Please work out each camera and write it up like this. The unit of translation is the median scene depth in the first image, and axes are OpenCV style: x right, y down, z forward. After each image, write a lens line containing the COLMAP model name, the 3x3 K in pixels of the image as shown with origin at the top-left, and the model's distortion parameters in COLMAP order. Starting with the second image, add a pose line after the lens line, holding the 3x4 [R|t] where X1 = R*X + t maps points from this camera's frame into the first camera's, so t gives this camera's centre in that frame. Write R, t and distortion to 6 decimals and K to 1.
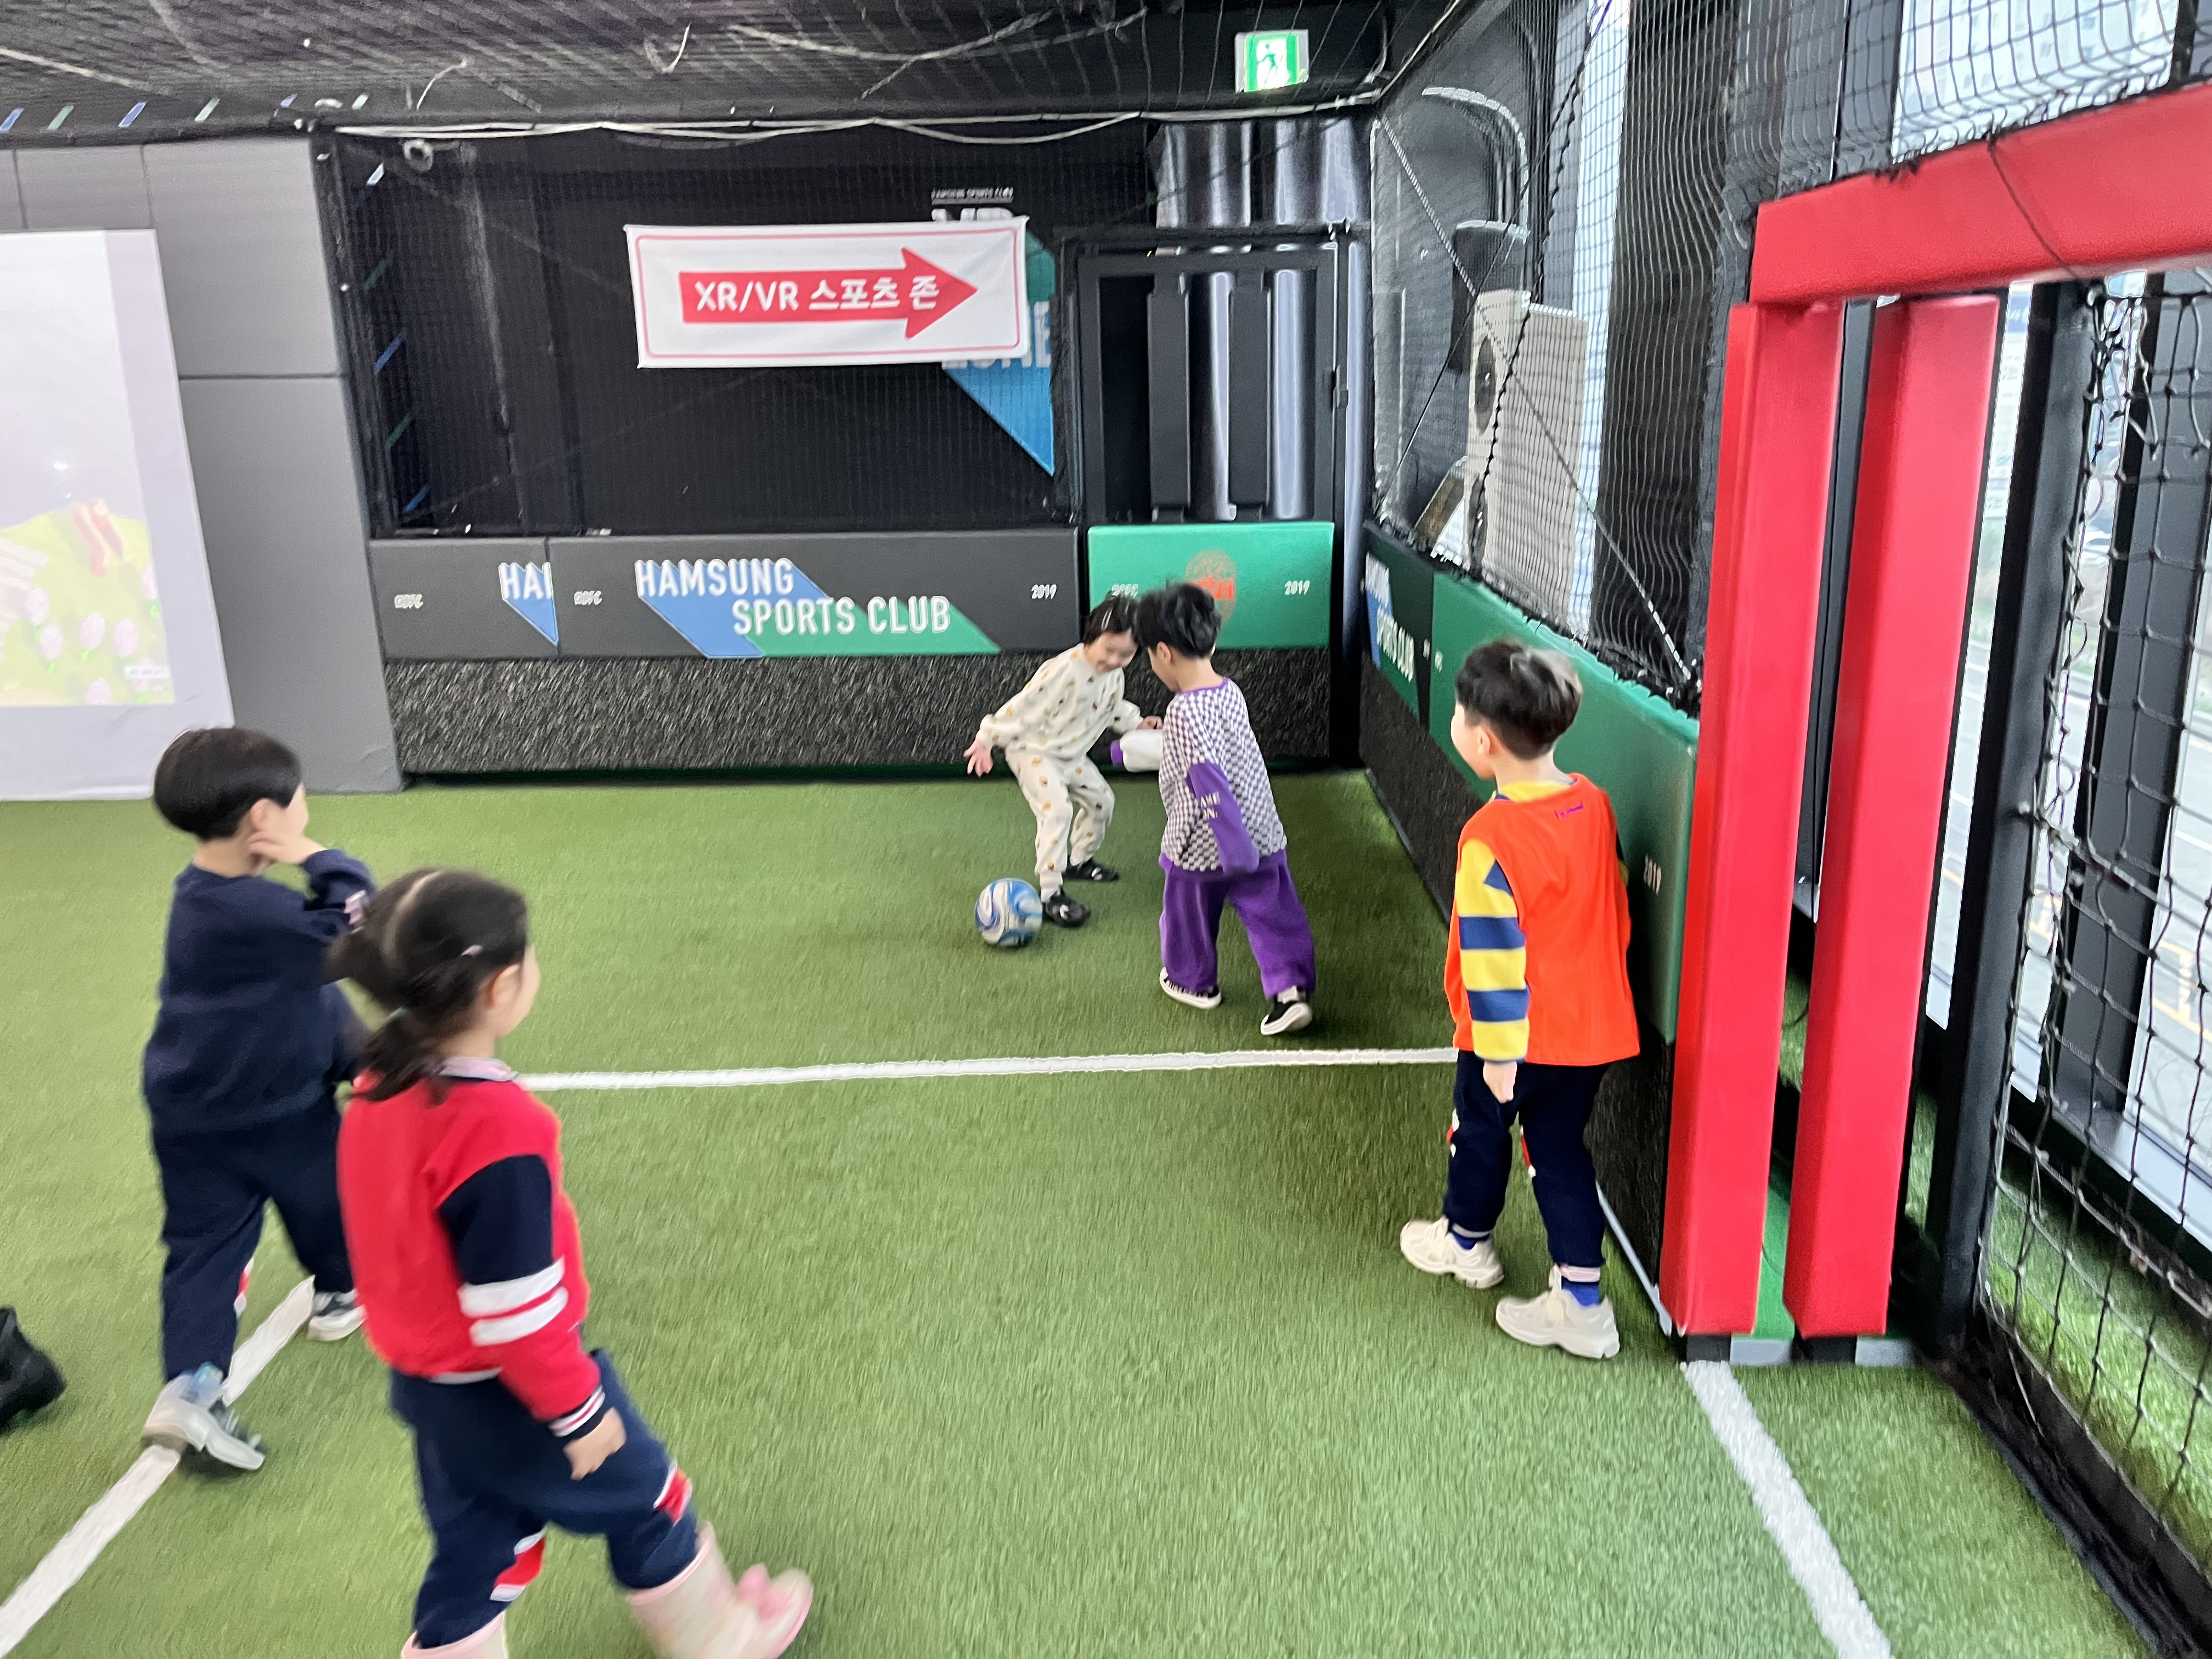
lens RADIAL K [[1649.6, 0, 1106.0], [0, 1649.6, 829.5], [0, 0, 1]] dist [-0.005412, -0.005601]
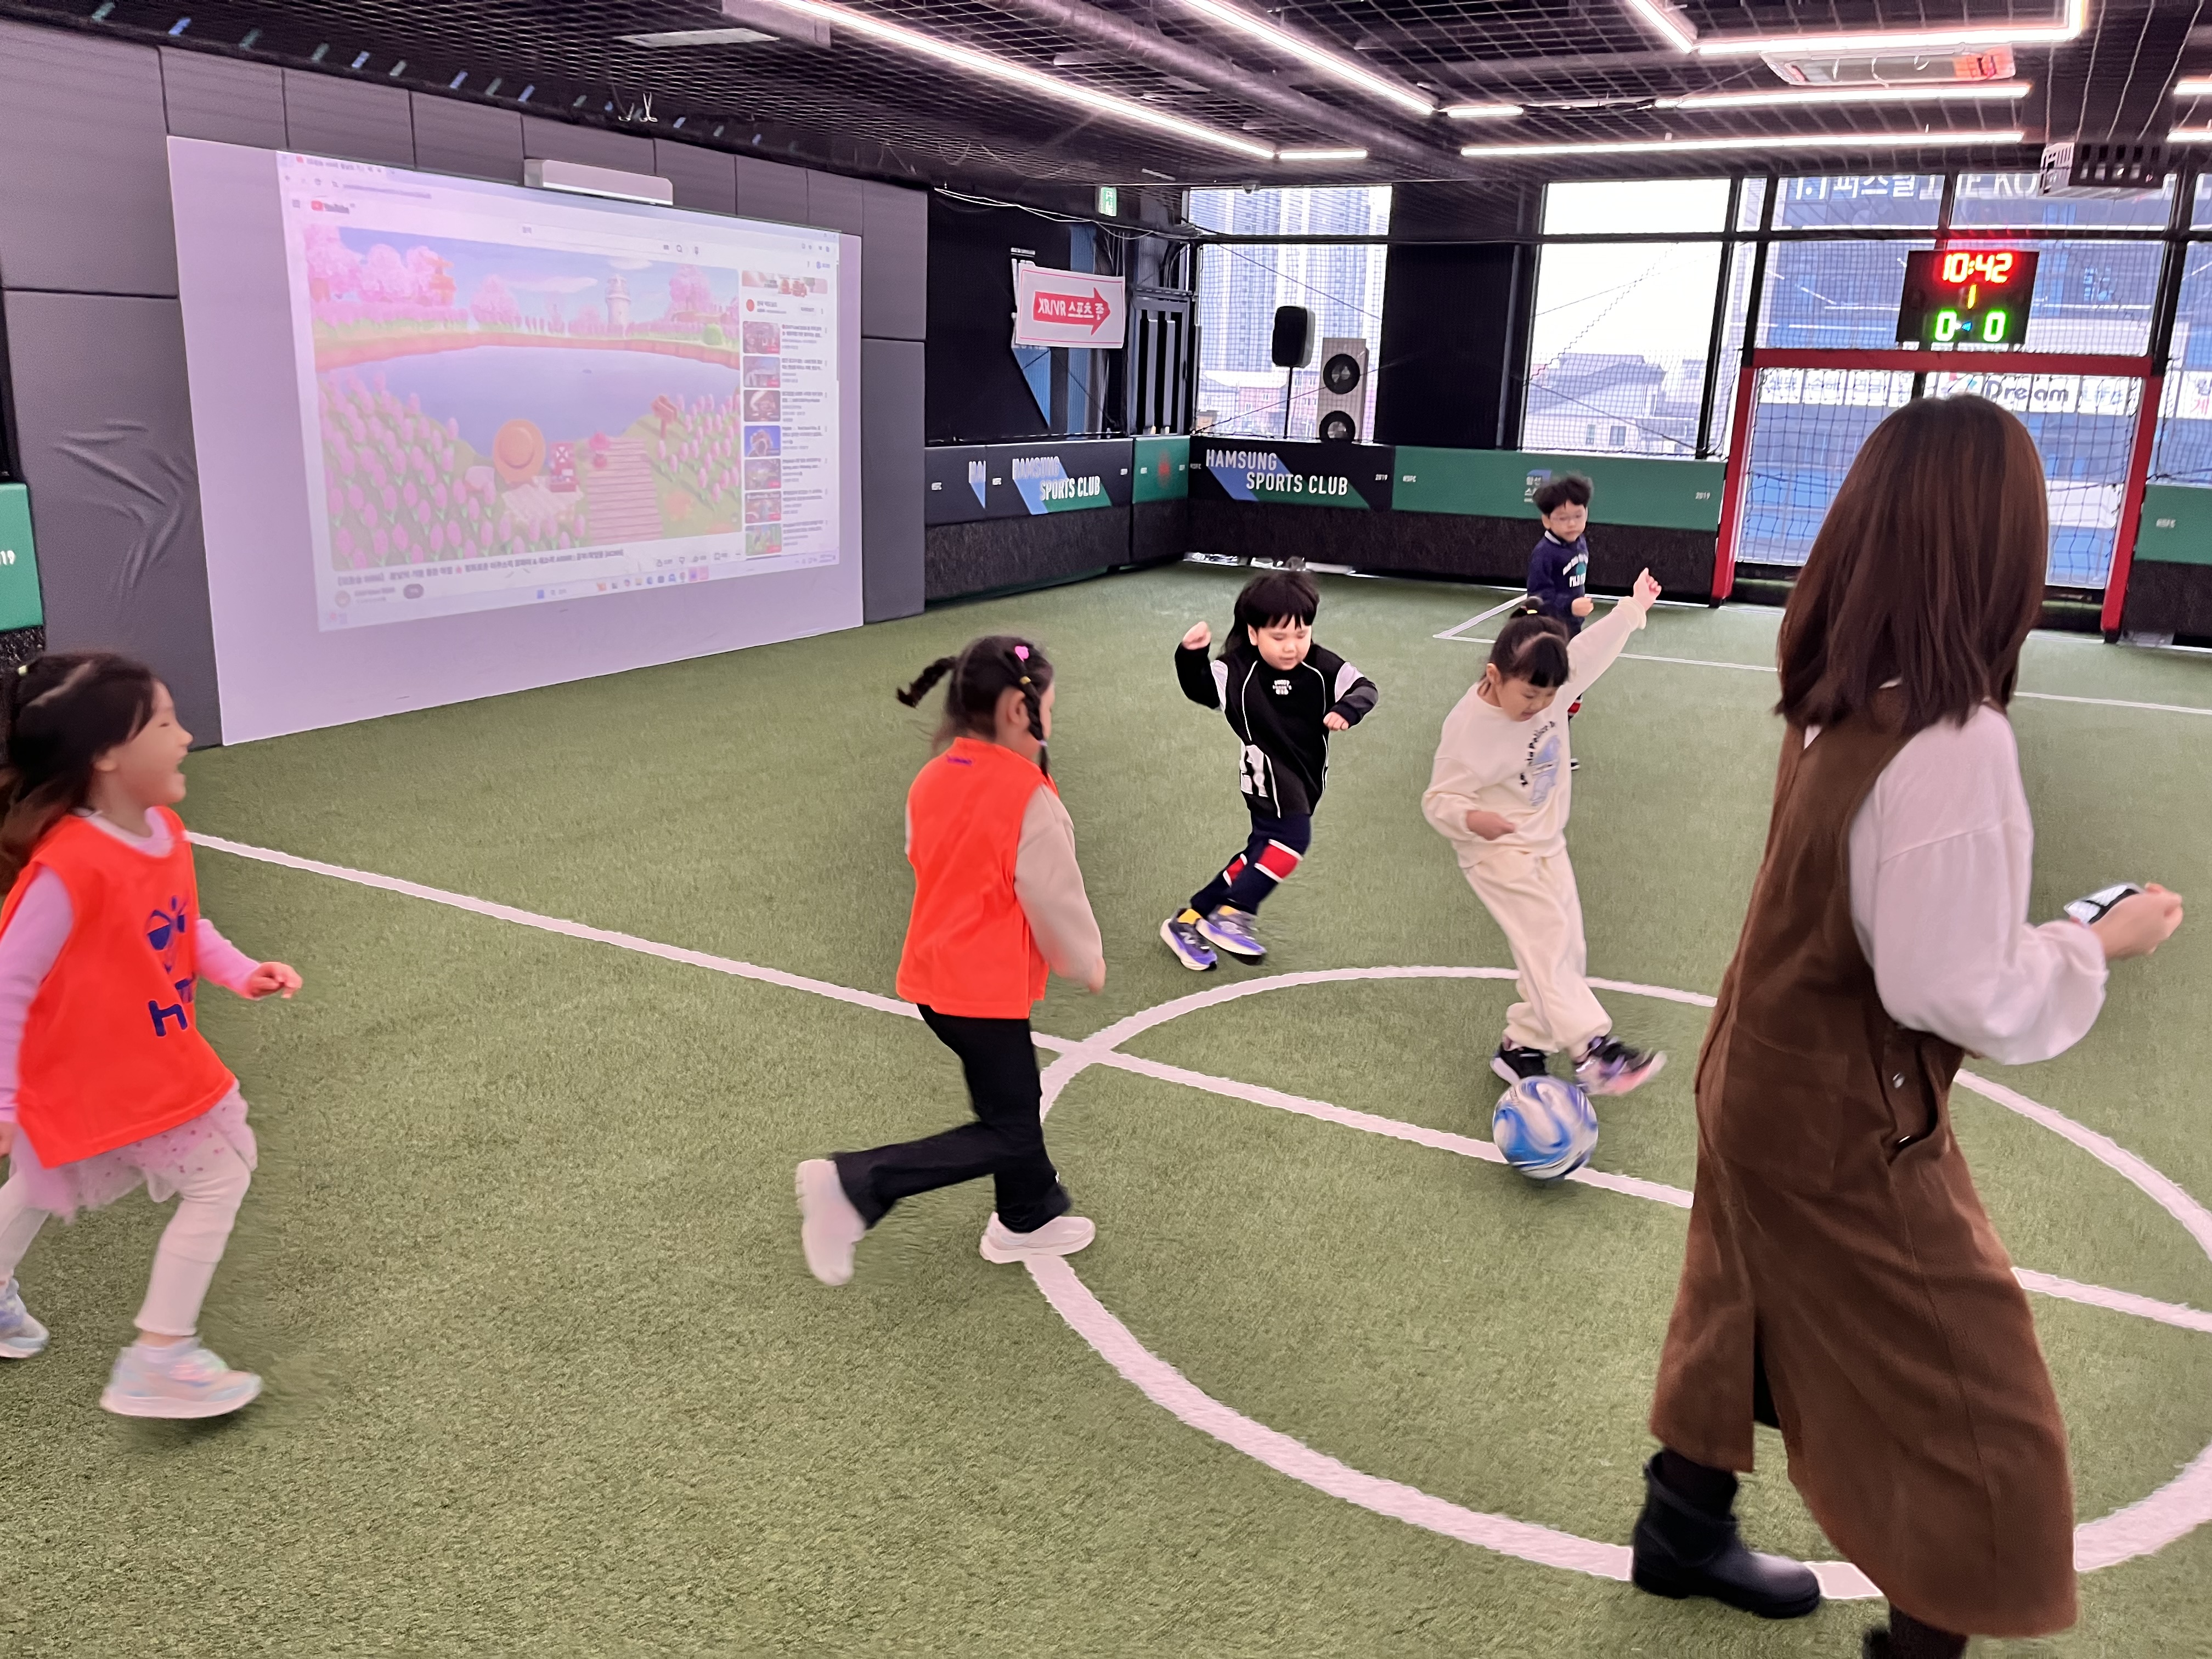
lens RADIAL K [[1713.0, 0, 1106.0], [0, 1713.0, 829.5], [0, 0, 1]] dist [0.002393, -0.000524]
pose [[0.440664, -0.200936, 0.874894, -1.894704], [0.191229, 0.973267, 0.127212, 0.001958], [-0.877067, 0.111248, 0.467309, 0.142255]]
